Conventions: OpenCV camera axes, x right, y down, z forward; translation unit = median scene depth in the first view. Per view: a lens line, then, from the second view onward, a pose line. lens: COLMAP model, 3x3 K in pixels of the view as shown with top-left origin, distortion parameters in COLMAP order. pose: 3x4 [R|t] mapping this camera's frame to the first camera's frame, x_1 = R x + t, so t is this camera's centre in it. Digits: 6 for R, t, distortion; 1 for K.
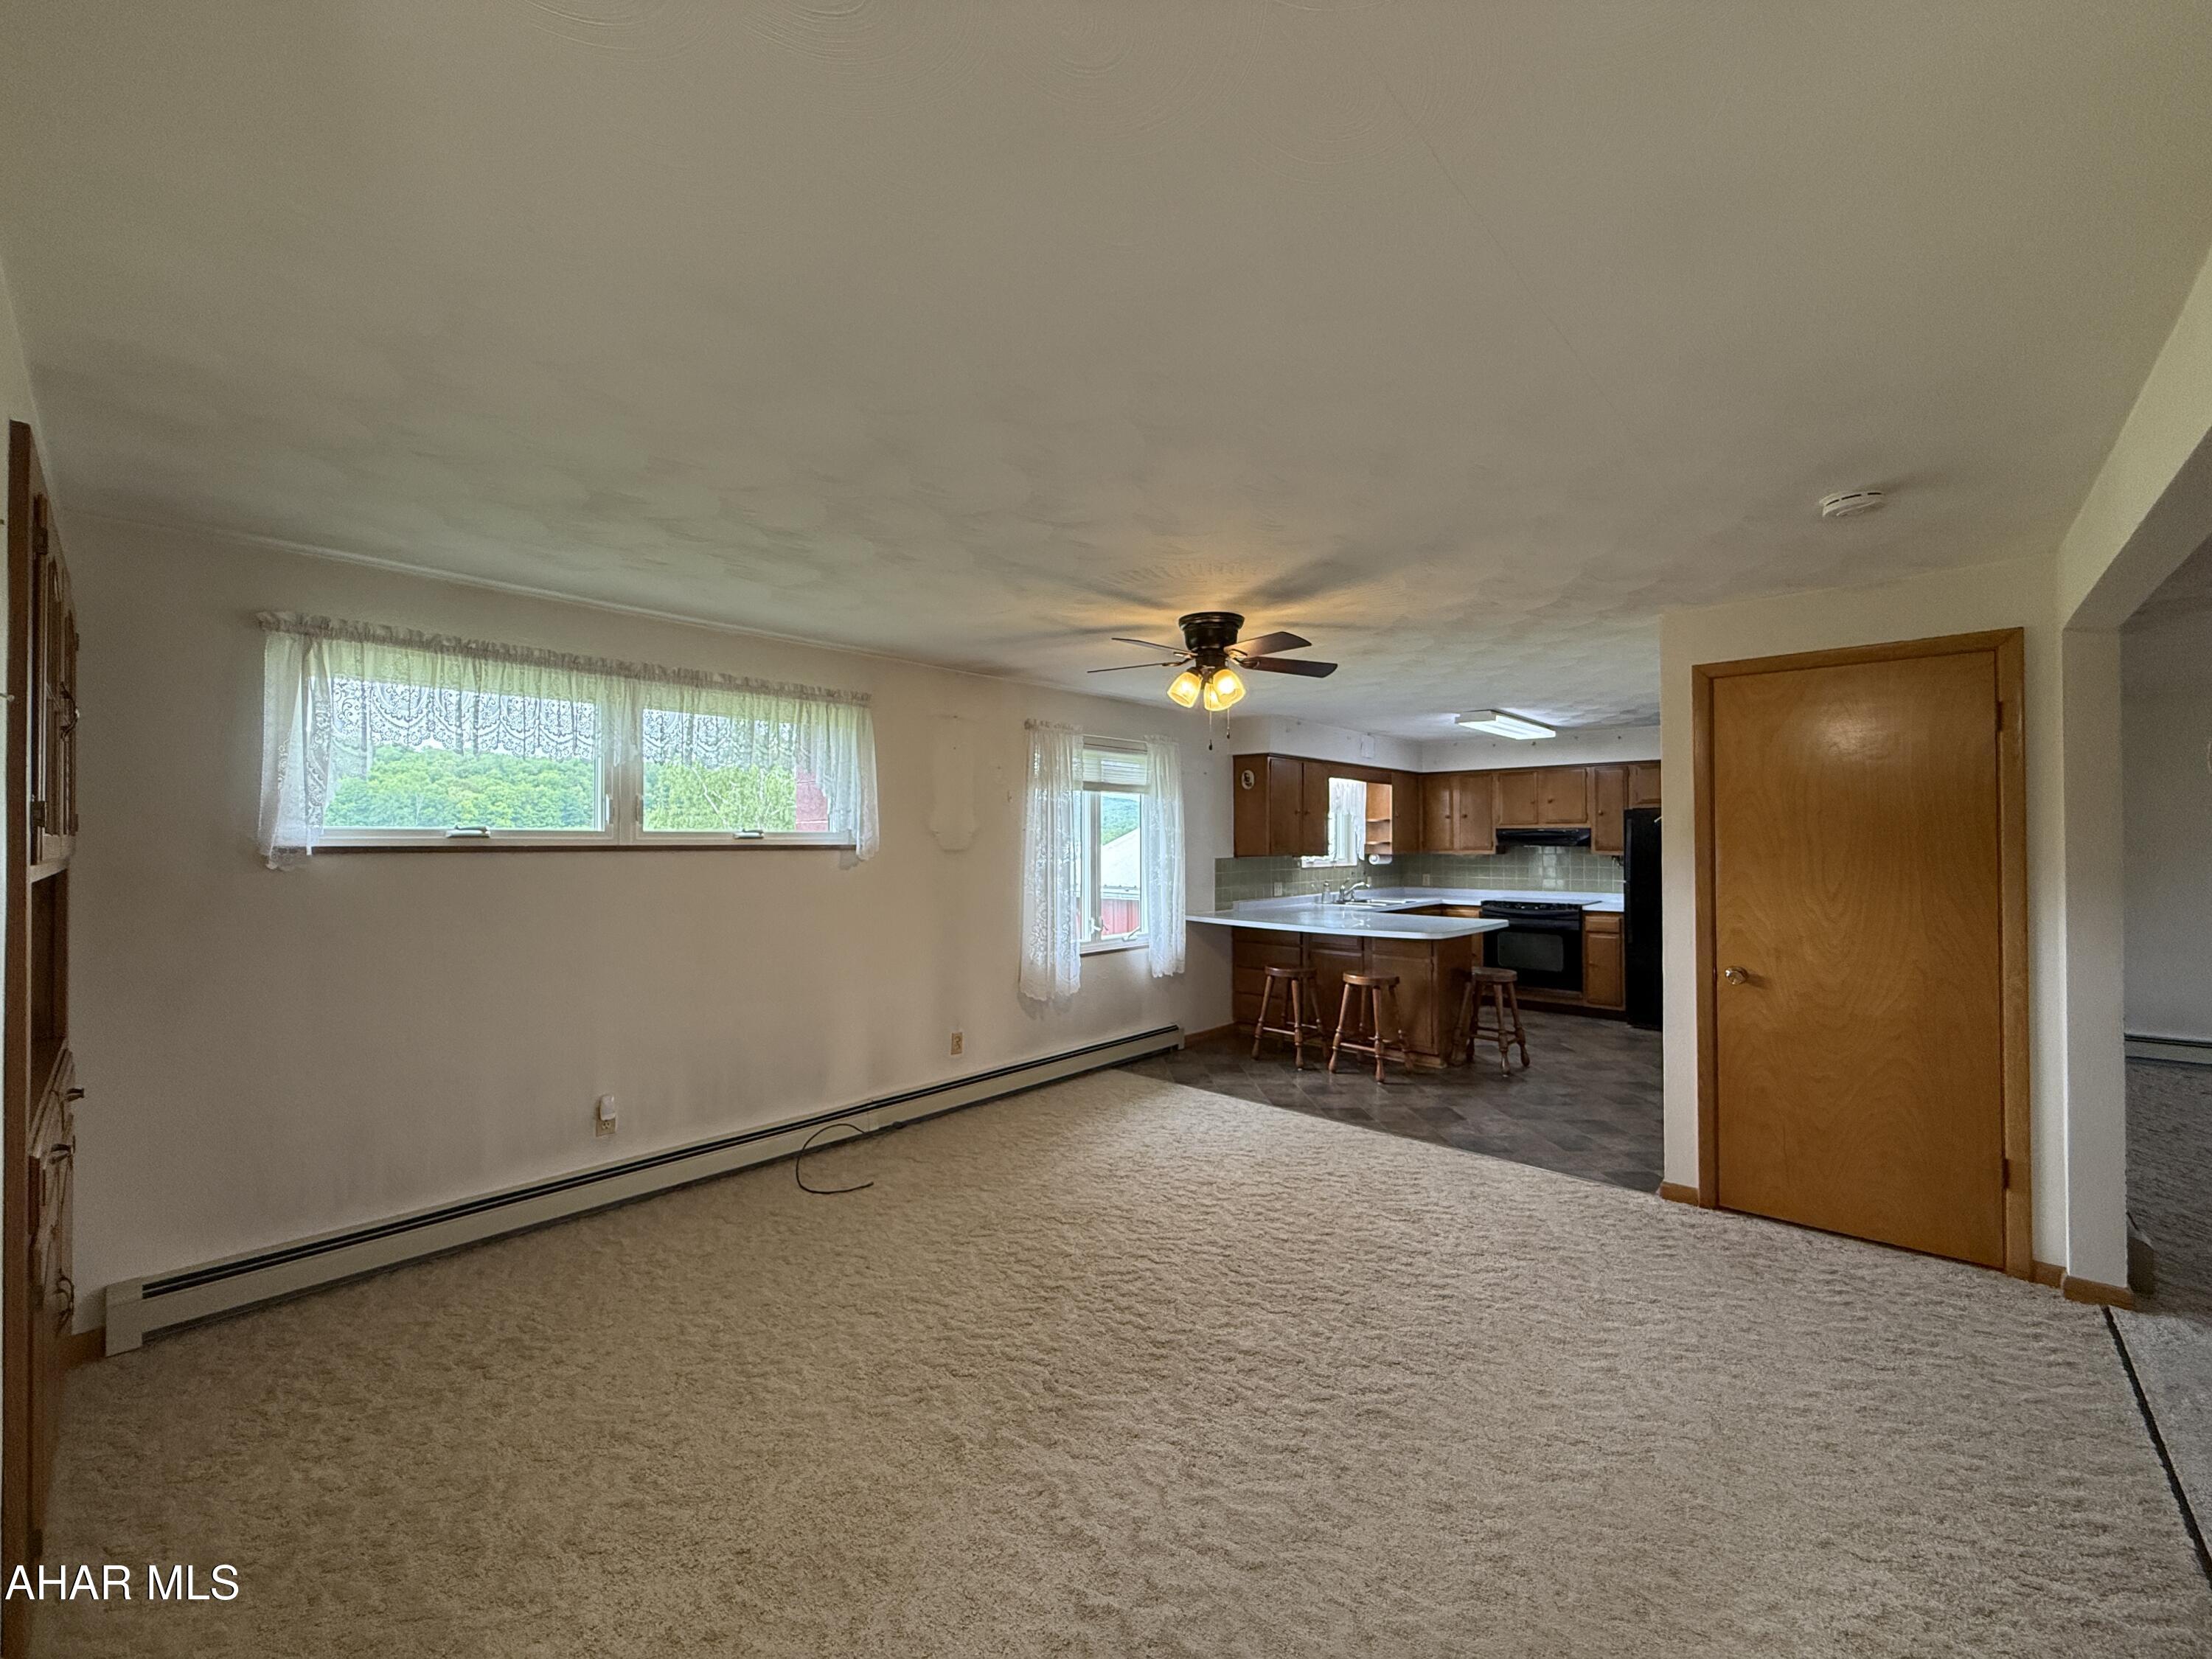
lens RADIAL K [[883.1, 0, 1096.9], [0, 883.1, 832.2], [0, 0, 1]] dist [-0.000419, -0.000035]
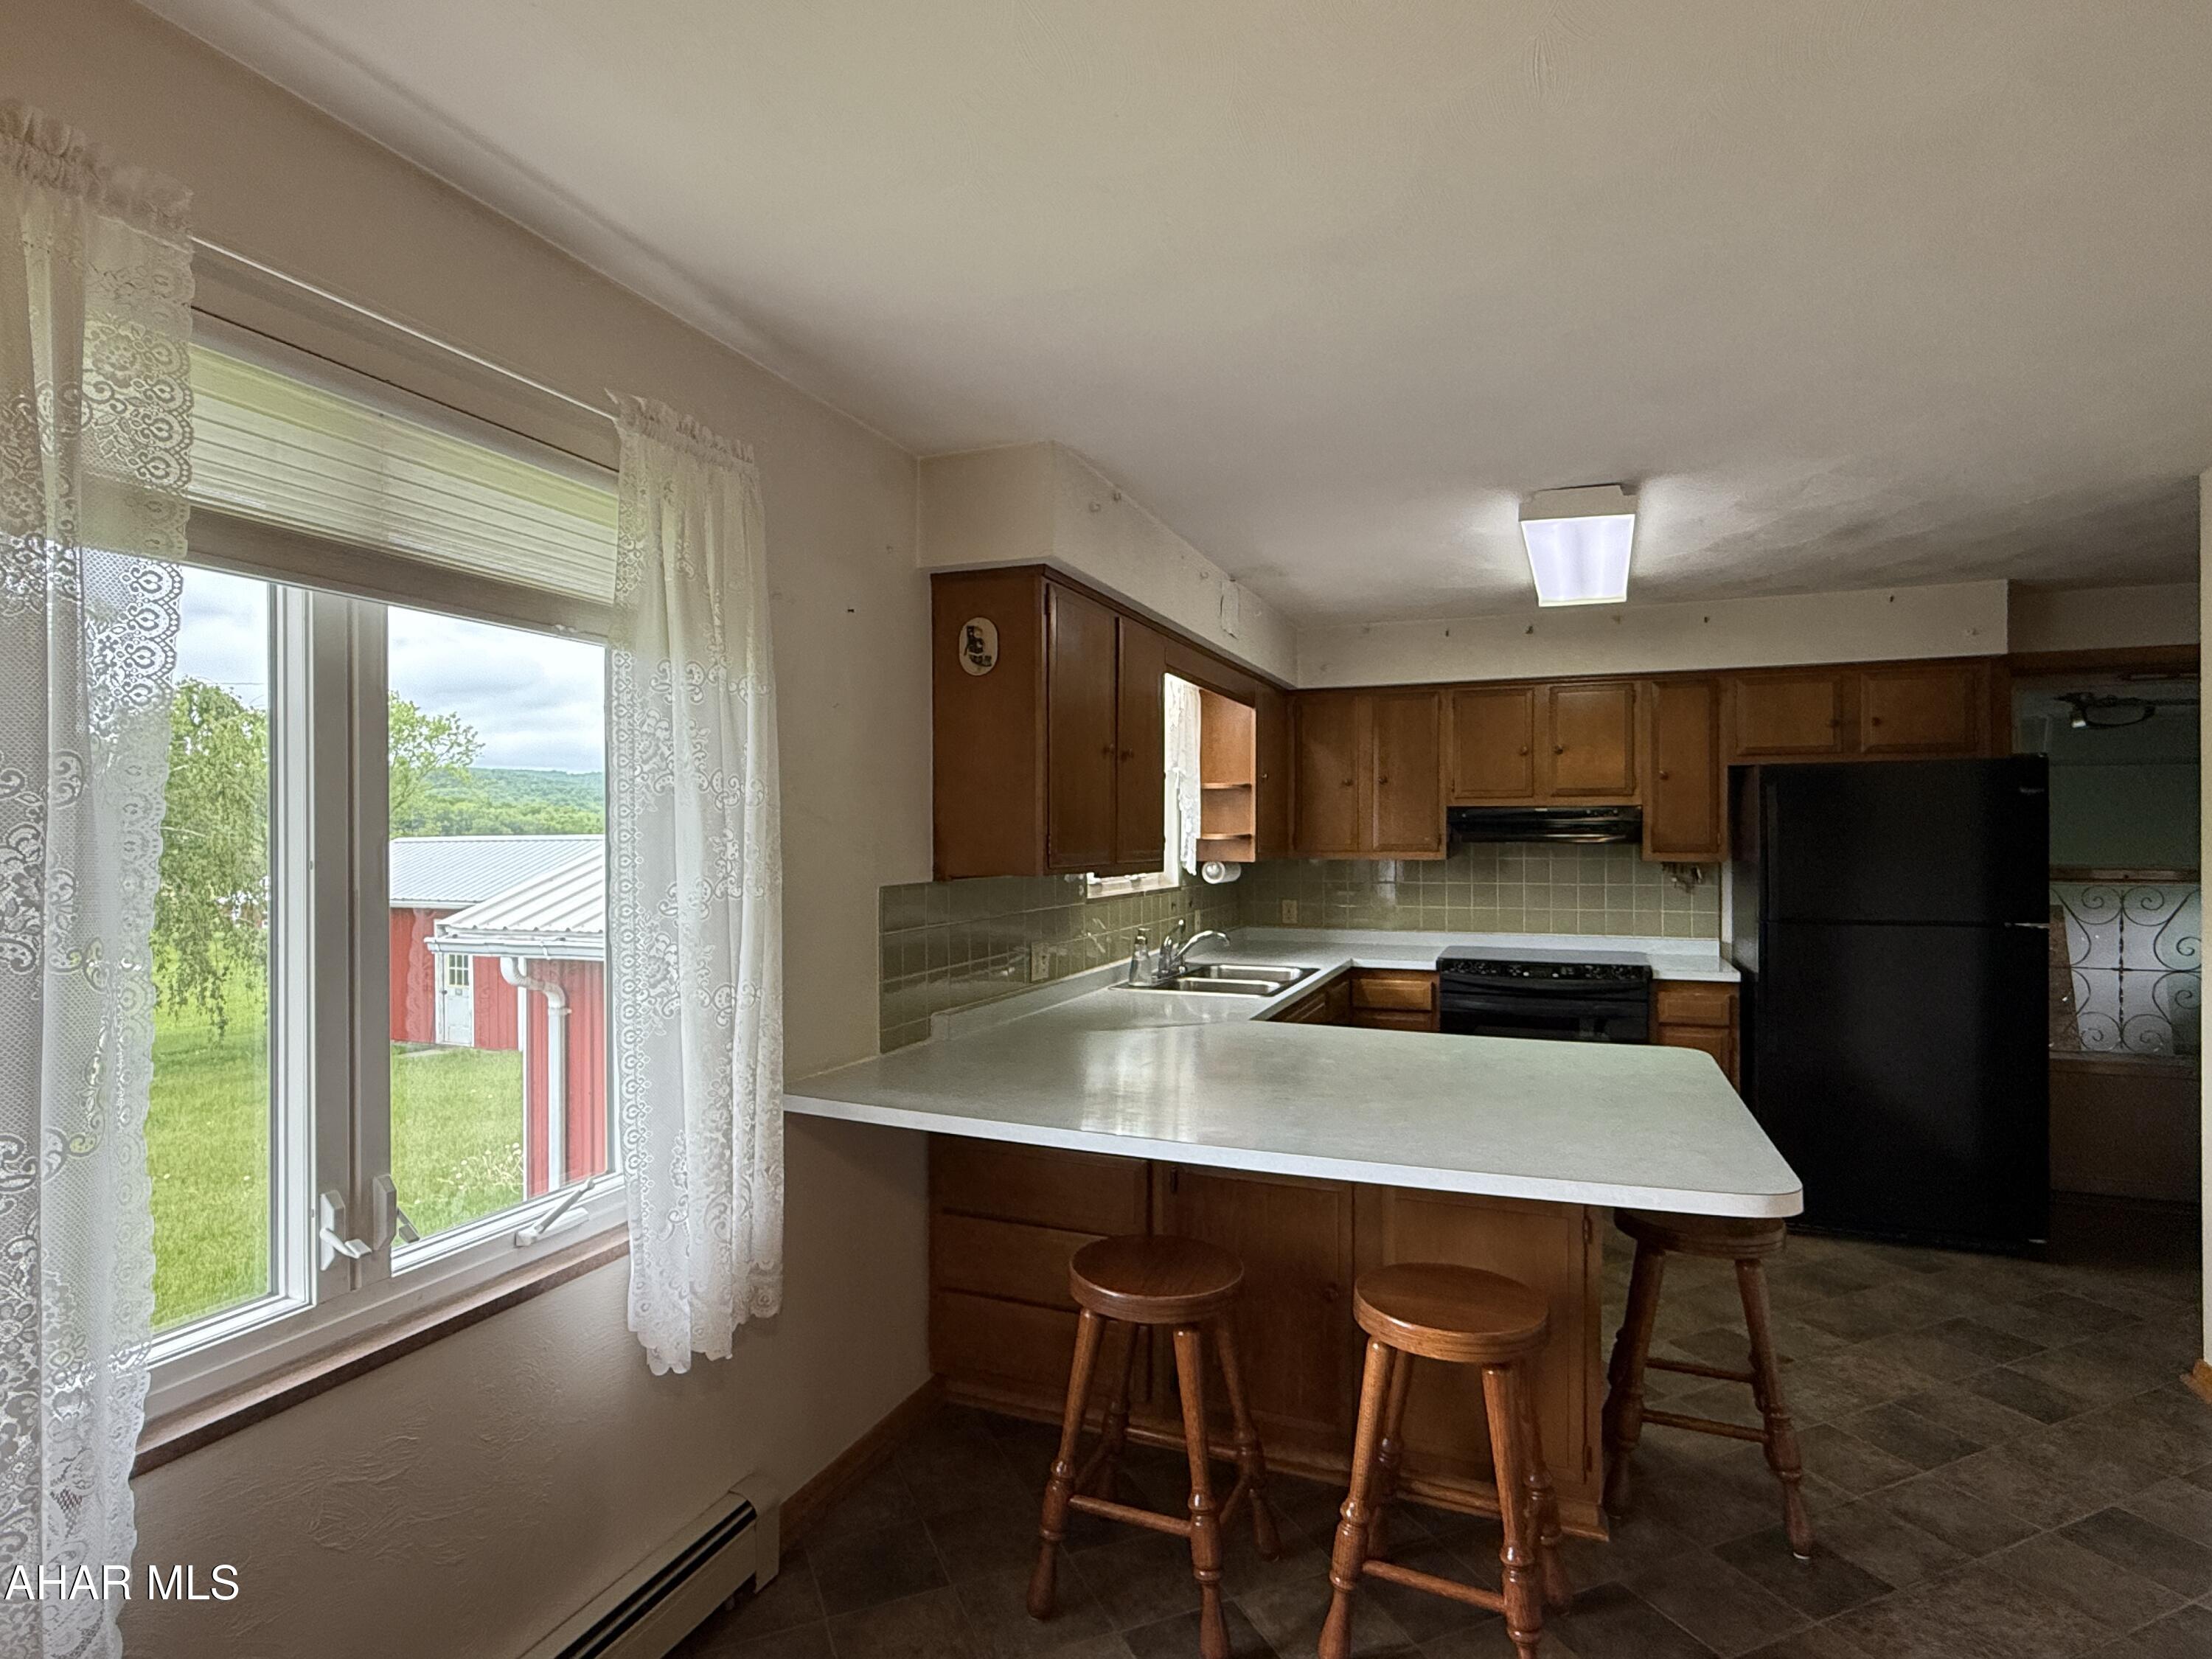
lens RADIAL K [[1157.2, 0, 1101.2], [0, 1157.2, 836.3], [0, 0, 1]] dist [0.002233, 0.000474]
pose [[0.932783, -0.001022, 0.360438, 0.062652], [-0.003937, 0.999907, 0.013023, 0.006213], [-0.360418, -0.013567, 0.932692, 0.625640]]
